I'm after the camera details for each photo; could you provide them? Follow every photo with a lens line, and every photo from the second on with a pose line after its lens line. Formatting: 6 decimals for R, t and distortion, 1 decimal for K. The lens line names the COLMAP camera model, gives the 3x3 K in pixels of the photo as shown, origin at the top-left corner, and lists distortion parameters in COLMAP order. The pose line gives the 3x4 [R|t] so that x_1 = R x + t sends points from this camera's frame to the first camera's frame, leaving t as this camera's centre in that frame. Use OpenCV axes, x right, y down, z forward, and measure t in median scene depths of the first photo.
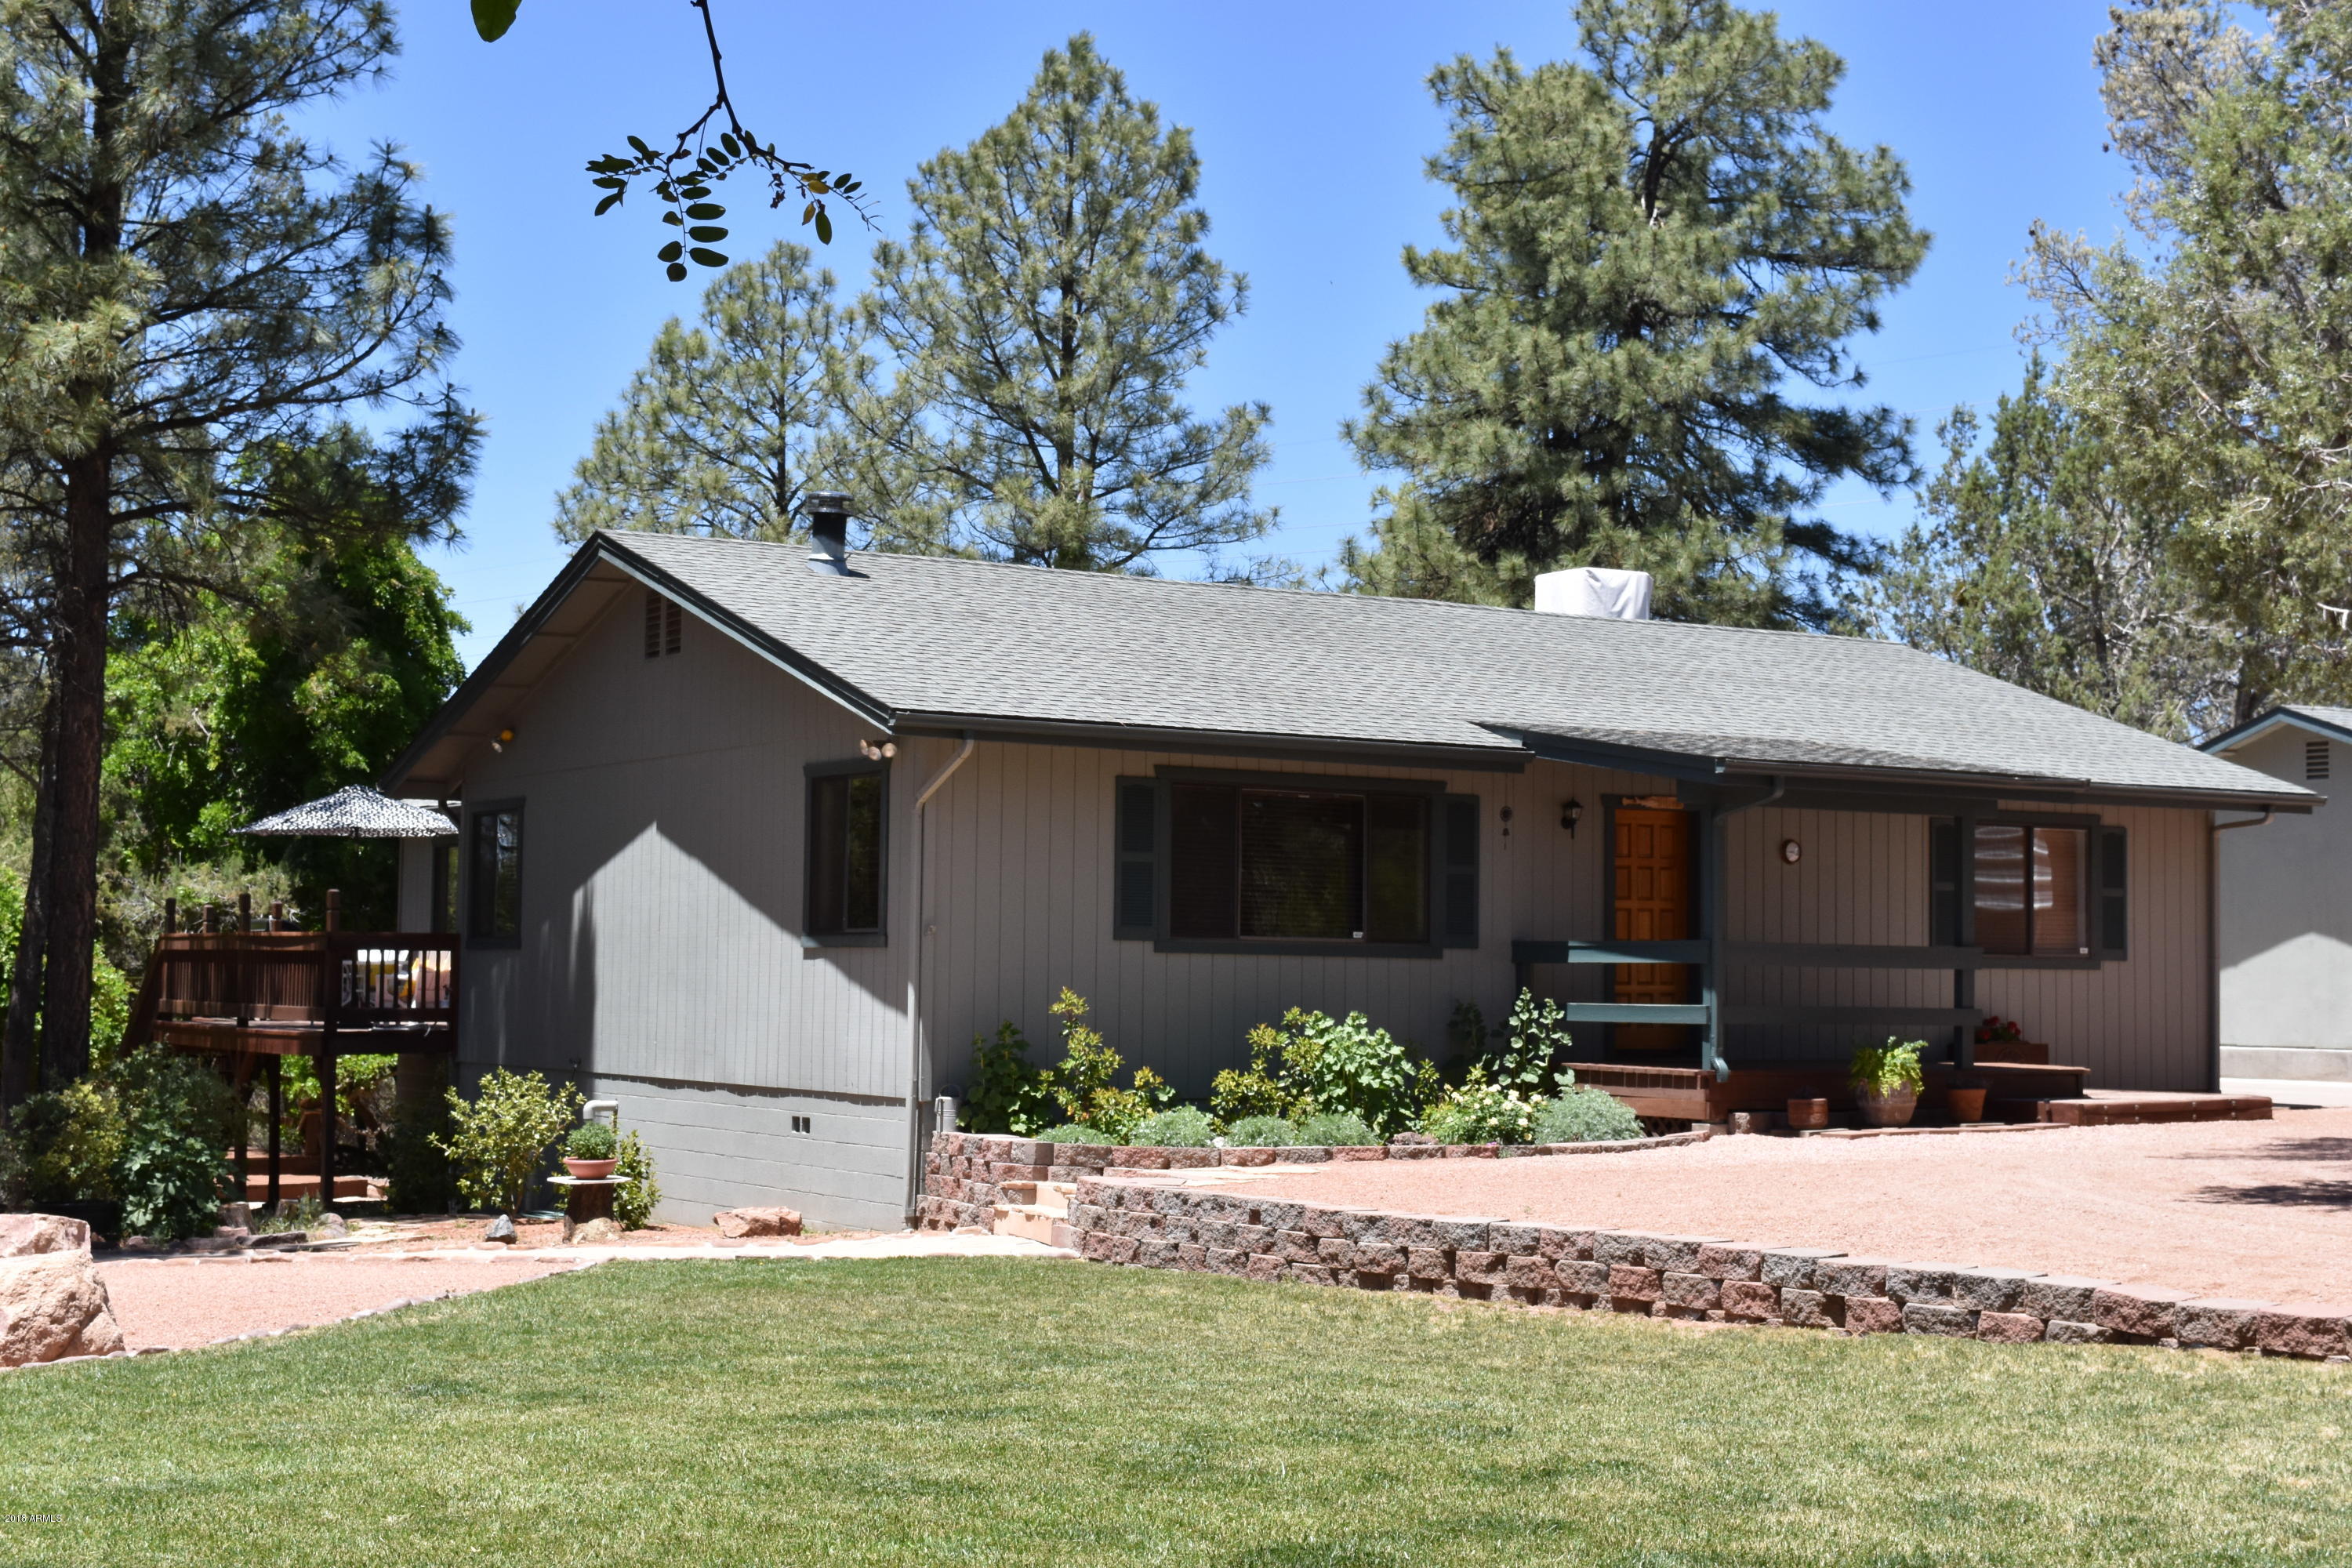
lens RADIAL K [[3354.7, 0, 1160.2], [0, 3354.7, 784.4], [0, 0, 1]] dist [-0.019996, -0.027350]
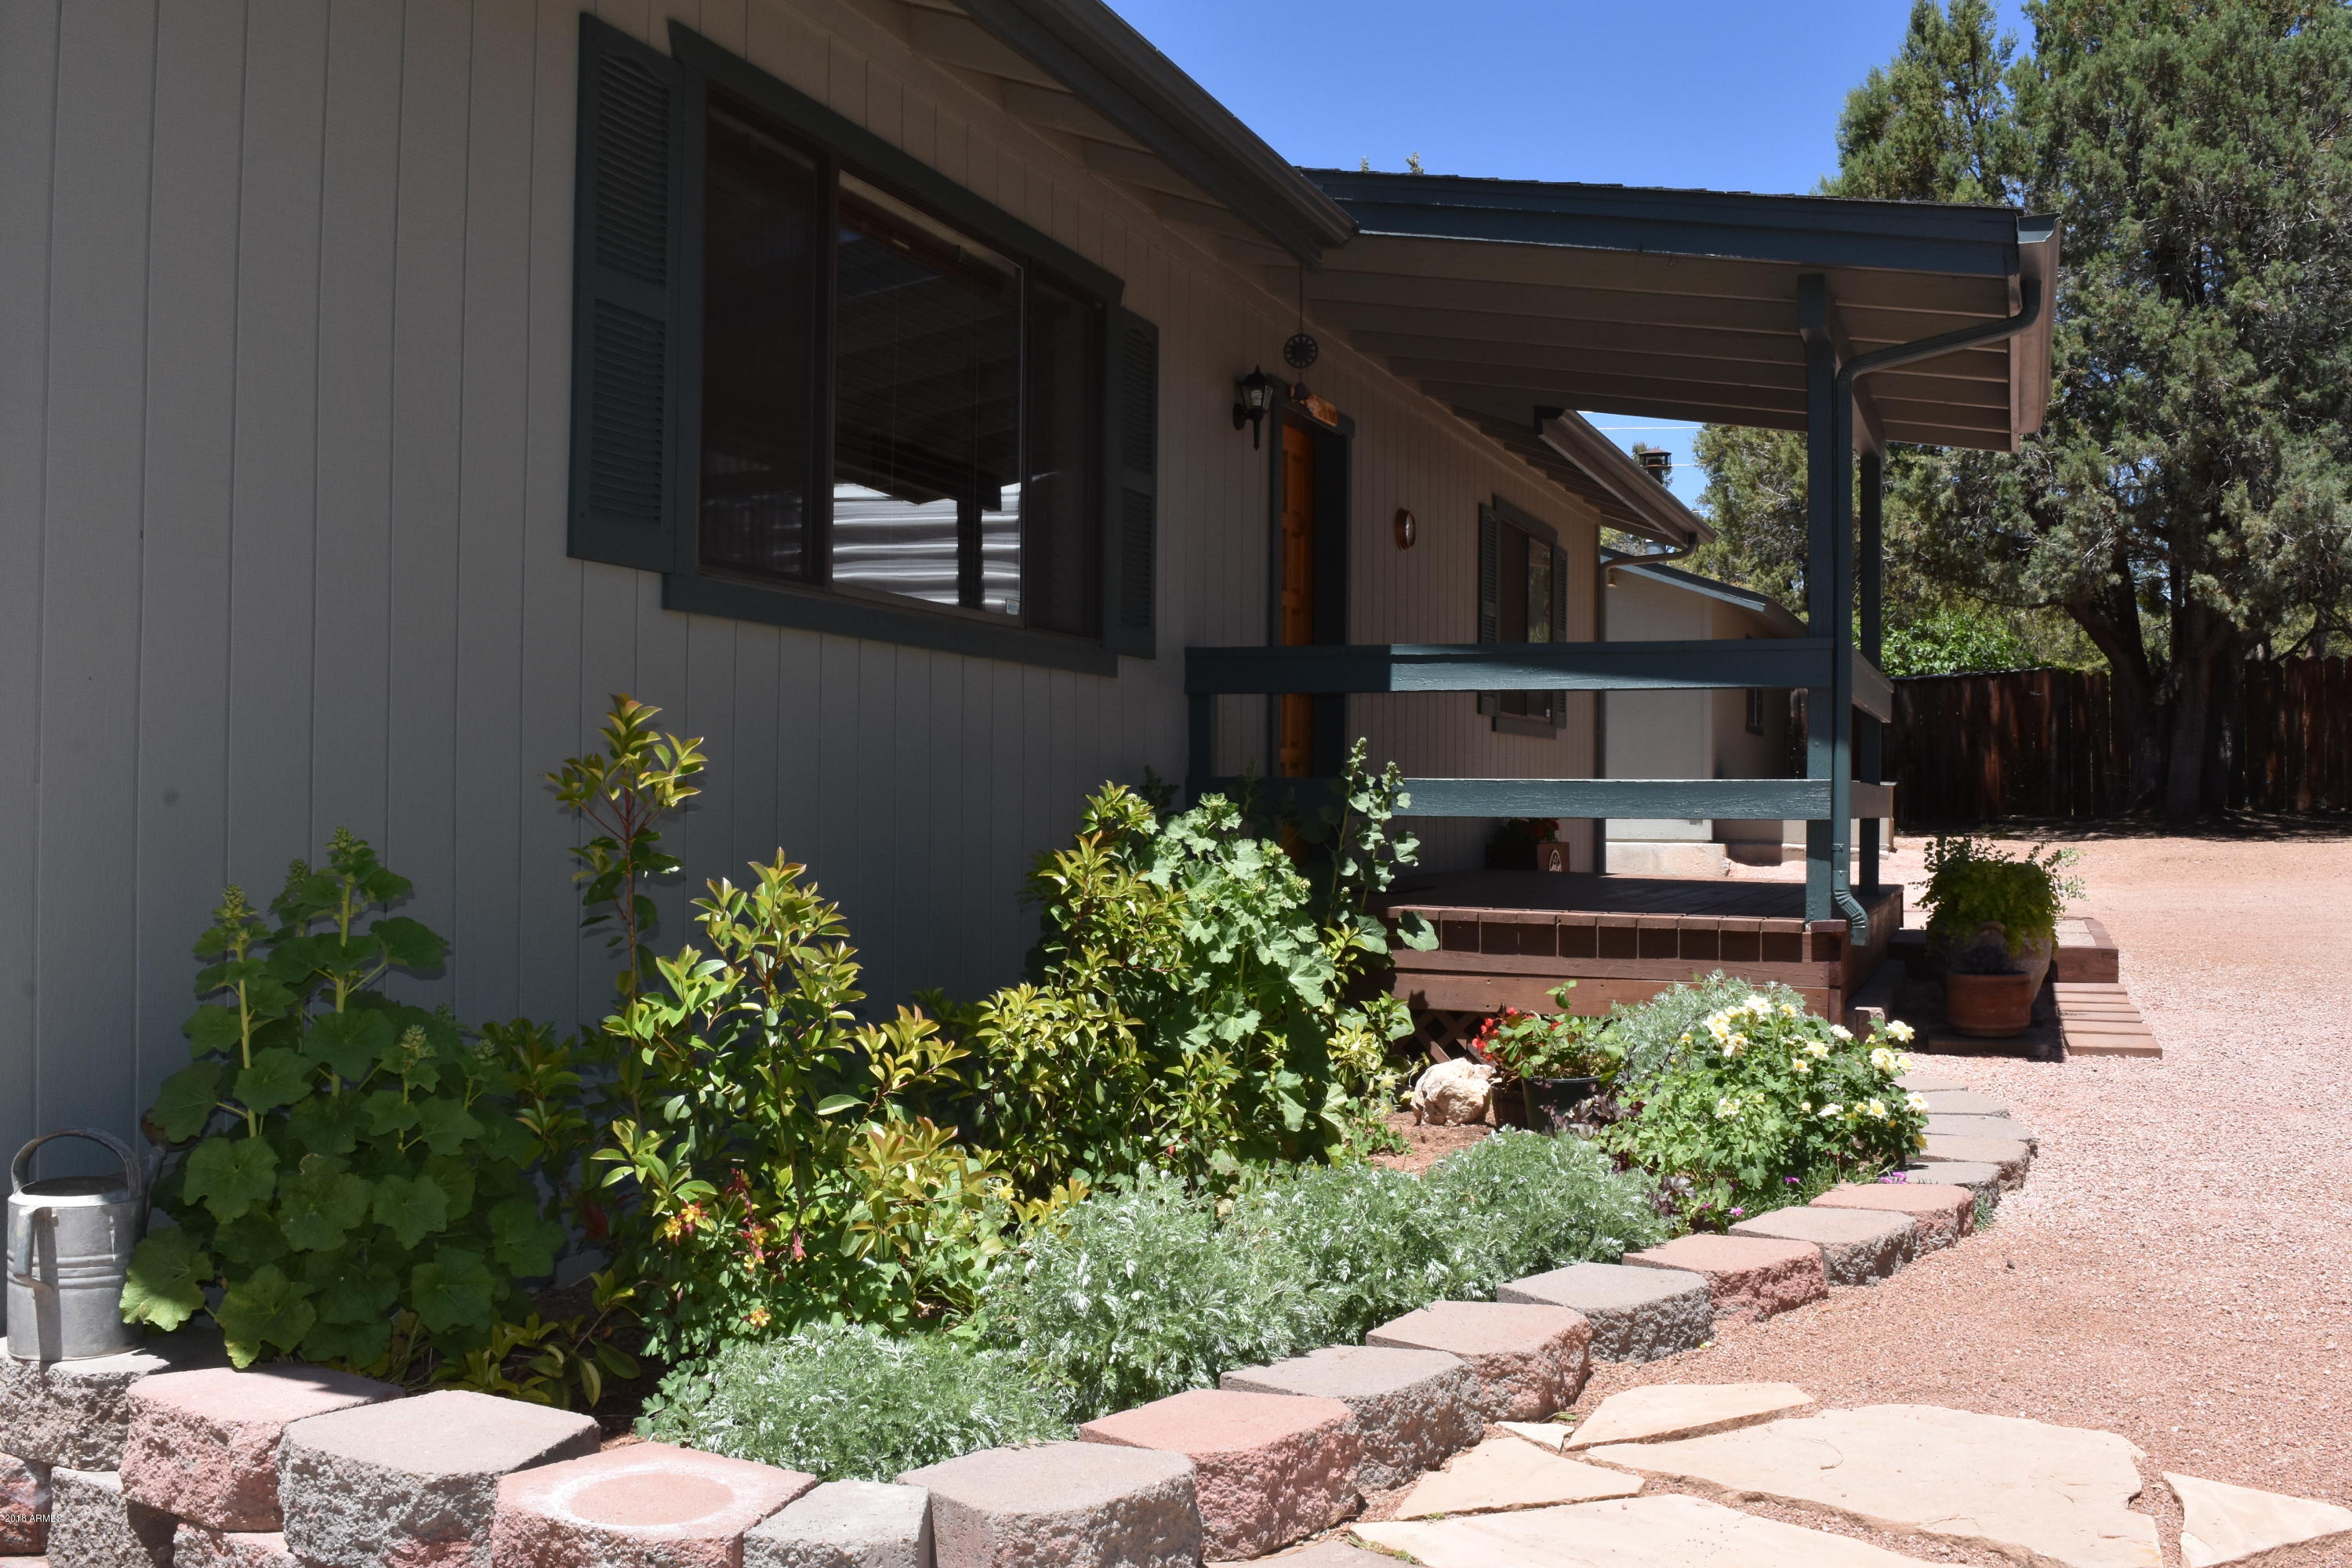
lens RADIAL K [[2188.0, 0, 1176.0], [0, 2188.0, 784.0], [0, 0, 1]] dist [-0.069363, -0.004186]
pose [[0.801398, 0.002441, 0.598126, -0.077535], [-0.039733, 0.998000, 0.049163, 0.049034], [-0.596810, -0.063164, 0.799893, 0.722390]]
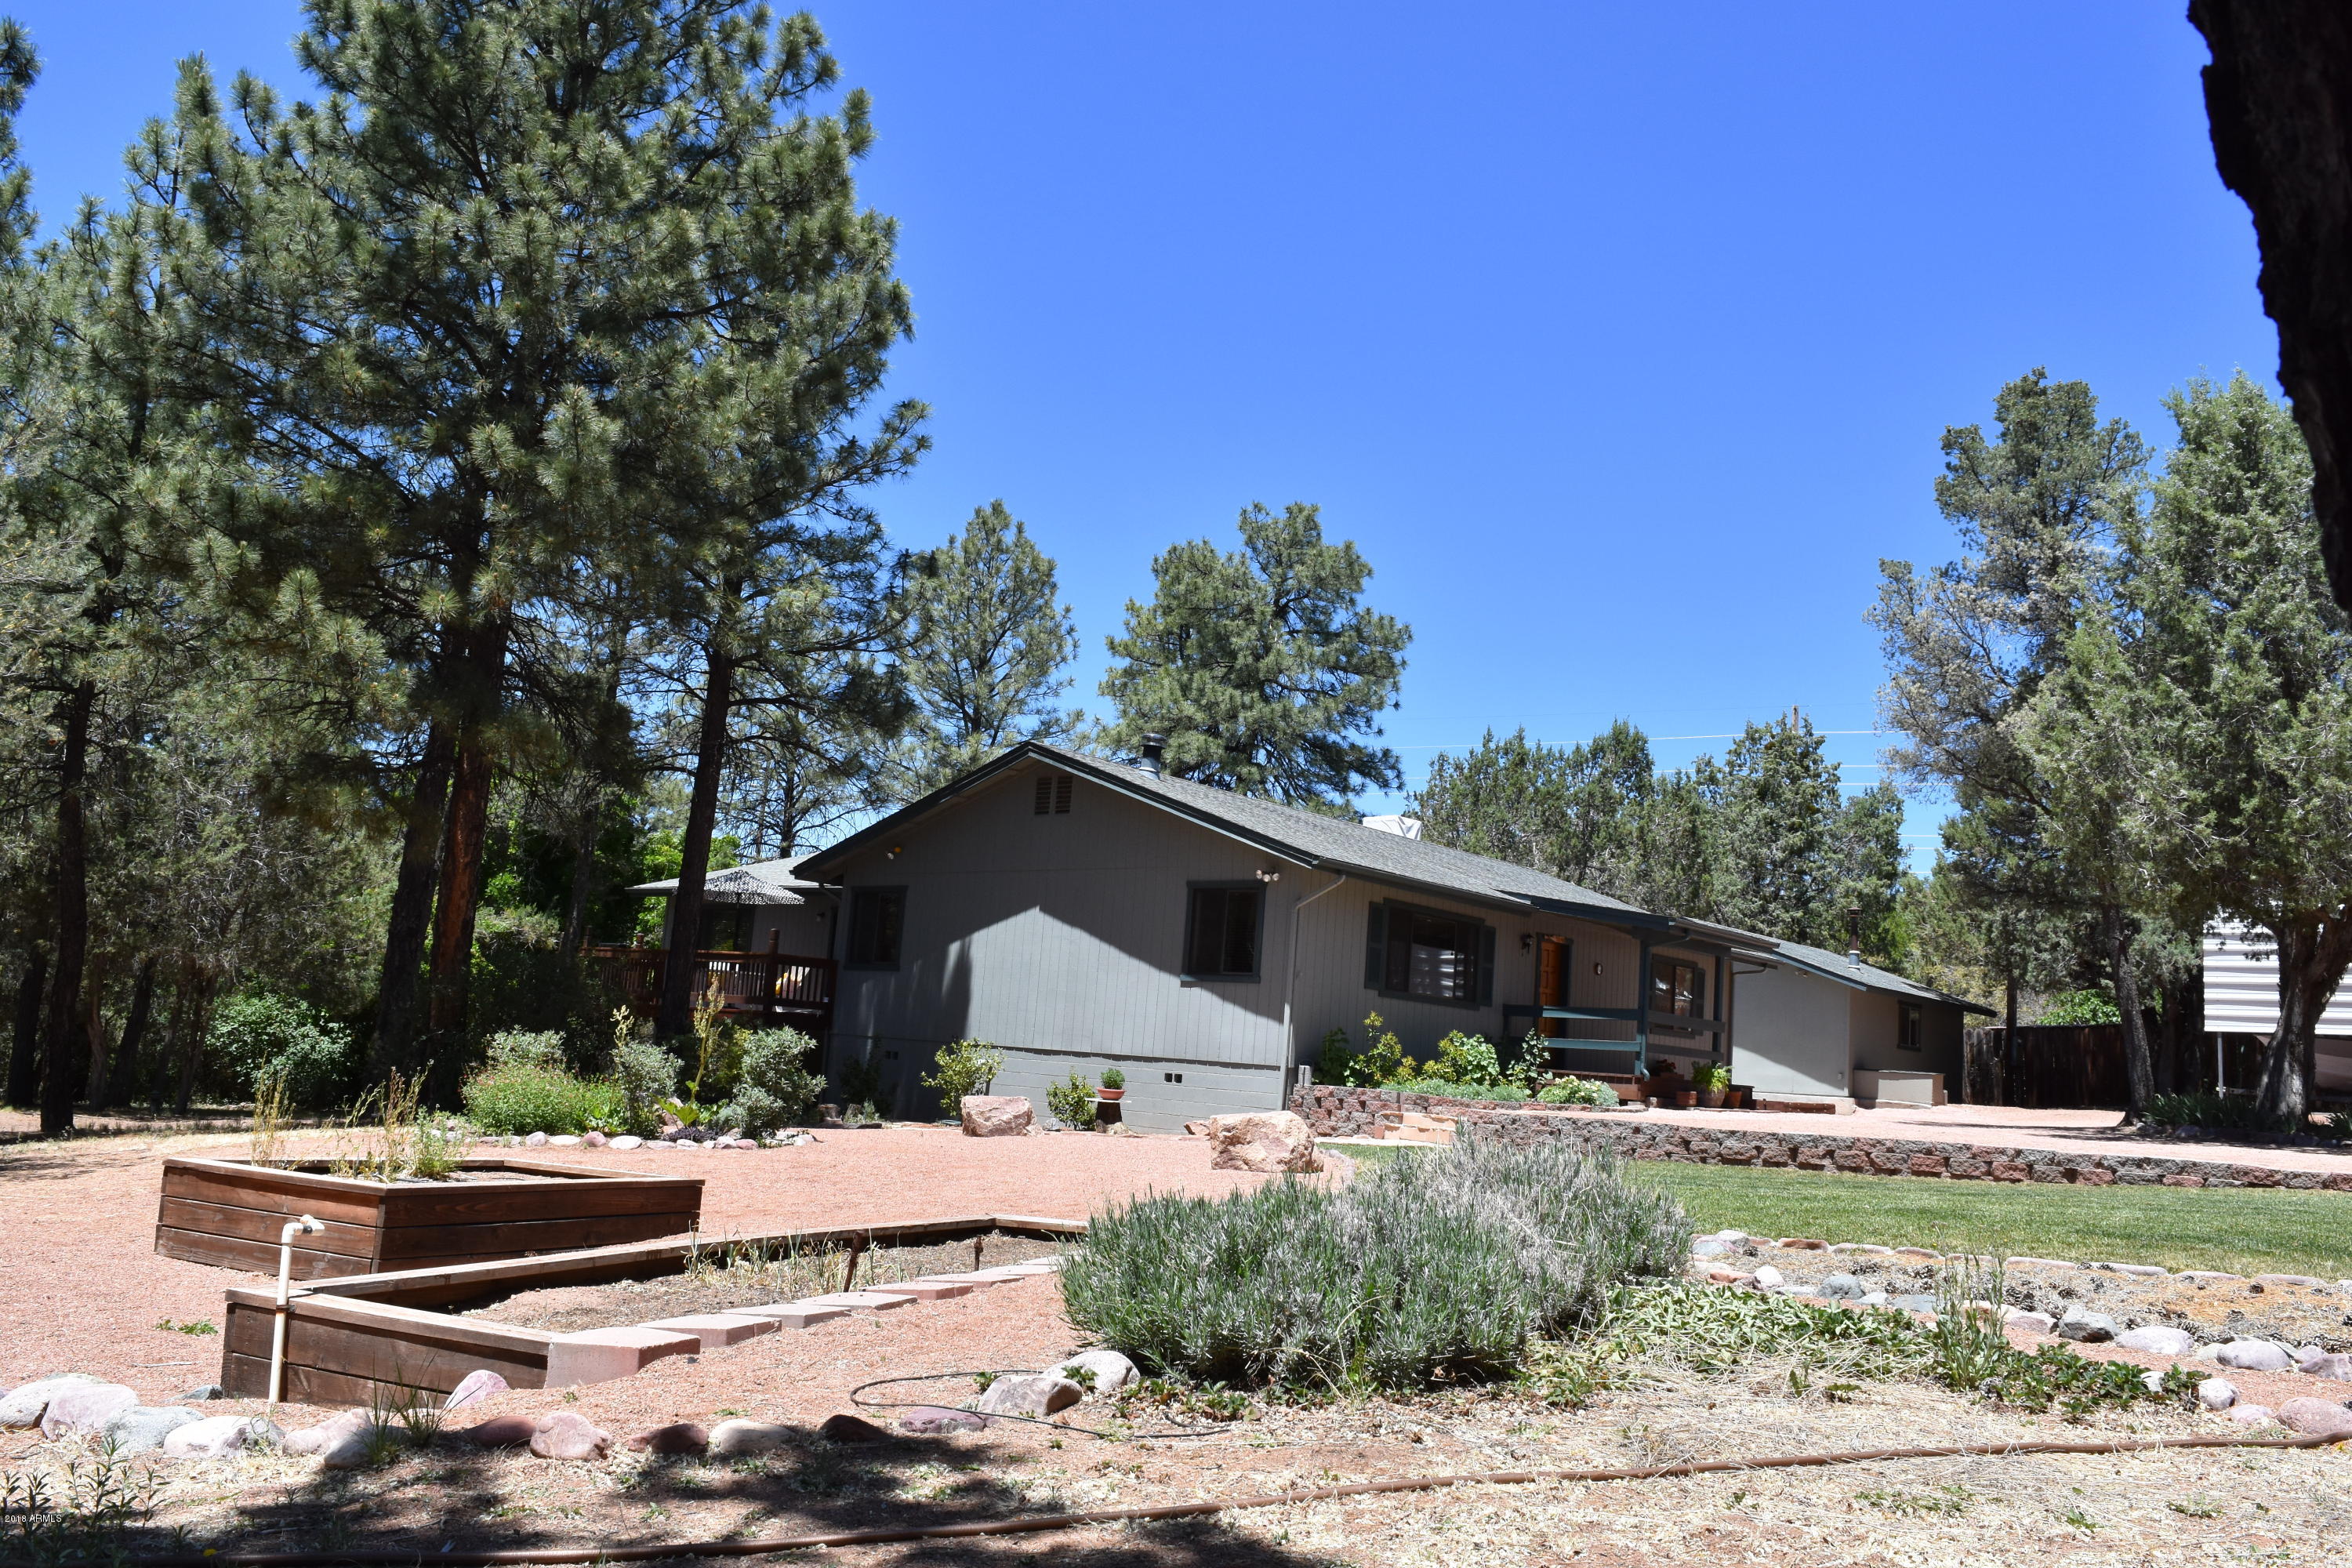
lens RADIAL K [[1846.5, 0, 1173.8], [0, 1846.5, 776.2], [0, 0, 1]] dist [-0.099086, 0.026150]
pose [[0.952823, 0.105711, 0.284524, -0.376194], [-0.080519, 0.991839, -0.098857, 0.034819], [-0.292652, 0.071283, 0.953558, 0.033022]]
